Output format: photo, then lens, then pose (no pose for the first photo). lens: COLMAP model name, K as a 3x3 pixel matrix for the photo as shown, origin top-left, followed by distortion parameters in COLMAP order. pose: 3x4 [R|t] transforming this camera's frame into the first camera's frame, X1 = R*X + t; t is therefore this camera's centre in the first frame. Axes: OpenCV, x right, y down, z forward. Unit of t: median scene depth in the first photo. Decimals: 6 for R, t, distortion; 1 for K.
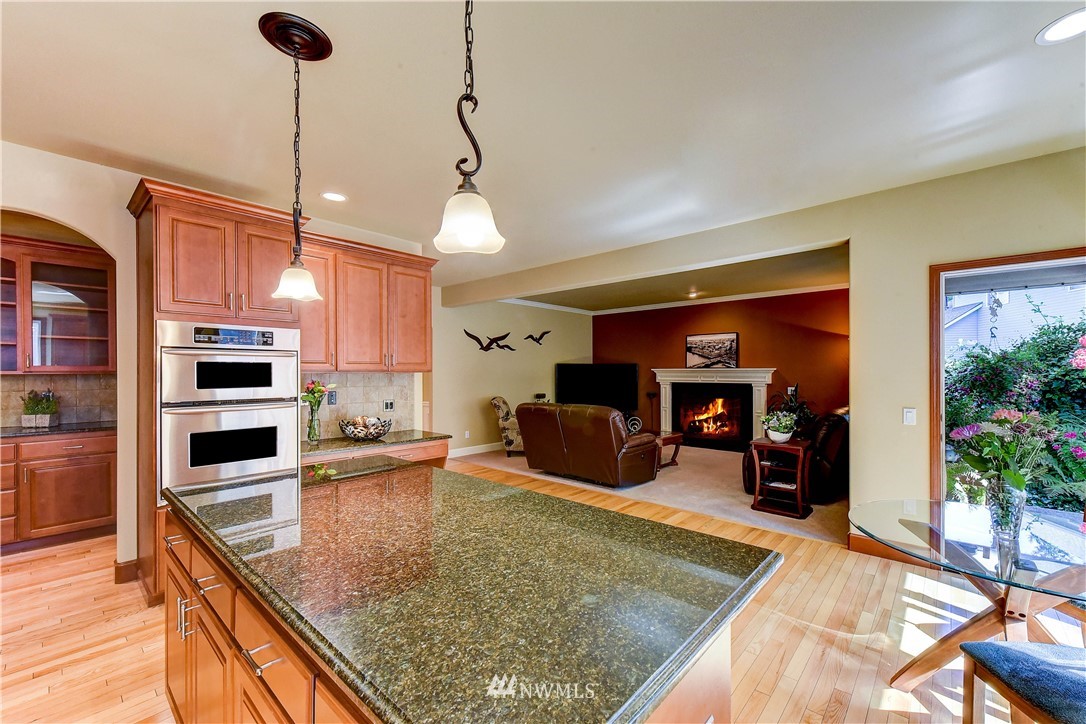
lens RADIAL K [[449.6, 0, 549.1], [0, 449.6, 368.2], [0, 0, 1]] dist [0.003446, 0.000711]
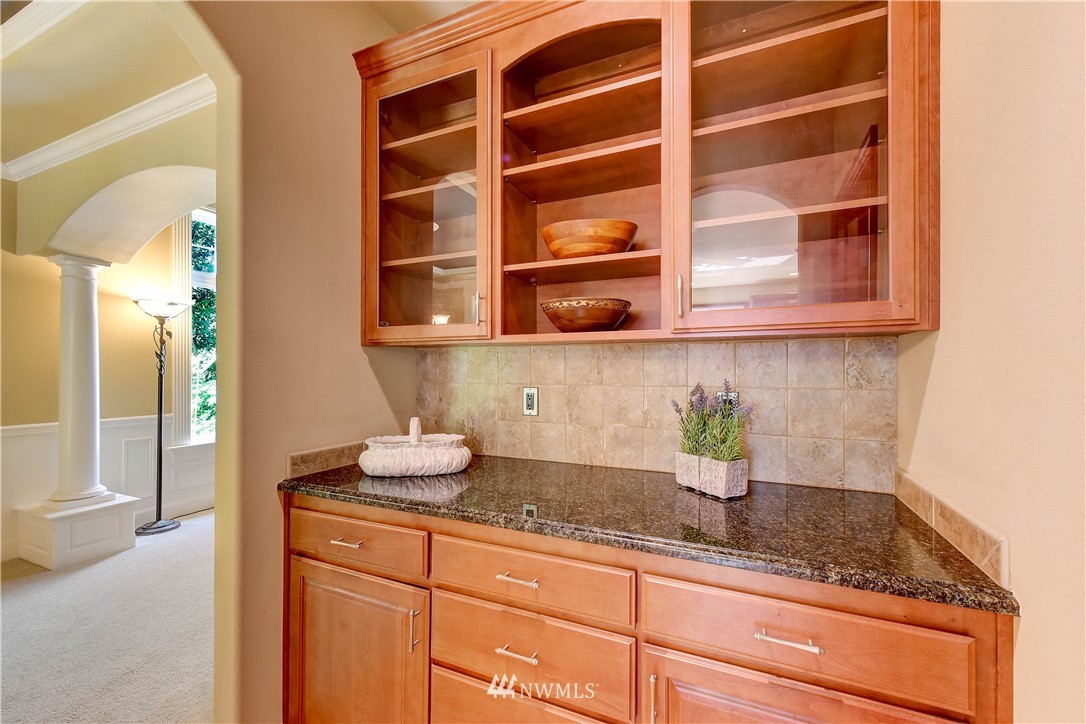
lens RADIAL K [[449.6, 0, 547.1], [0, 449.6, 363.9], [0, 0, 1]] dist [0.003446, 0.000711]
pose [[0.299912, -0.003347, -0.953961, -0.595444], [0.003970, 0.999990, -0.002260, 0.022967], [0.953959, -0.003109, 0.299922, 0.556484]]
